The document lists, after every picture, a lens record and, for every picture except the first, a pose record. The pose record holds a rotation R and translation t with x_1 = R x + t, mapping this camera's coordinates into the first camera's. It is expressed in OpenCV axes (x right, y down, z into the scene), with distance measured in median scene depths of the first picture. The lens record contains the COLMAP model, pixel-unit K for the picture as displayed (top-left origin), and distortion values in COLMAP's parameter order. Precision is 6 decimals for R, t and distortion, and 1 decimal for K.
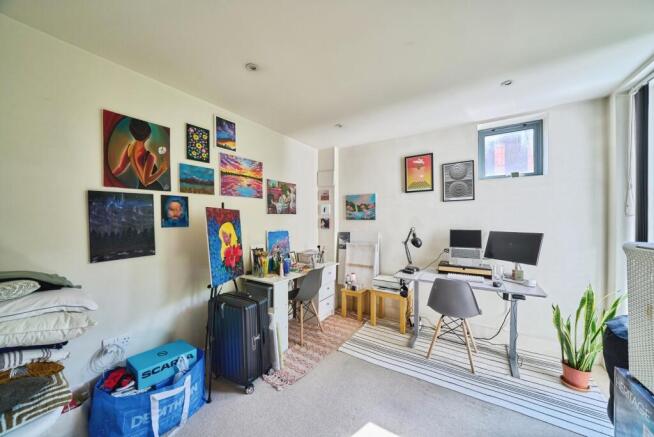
lens RADIAL K [[228.0, 0, 329.8], [0, 228.0, 223.2], [0, 0, 1]] dist [-0.024144, 0.003028]
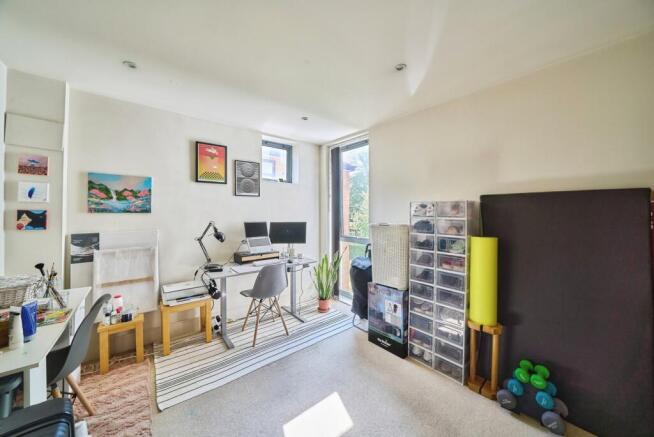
lens RADIAL K [[228.0, 0, 326.5], [0, 228.0, 212.2], [0, 0, 1]] dist [-0.024144, 0.003028]
pose [[0.302593, 0.008432, 0.953082, -0.375137], [0.016200, 0.999771, -0.013988, 0.002232], [-0.952982, 0.019673, 0.302388, 0.289908]]
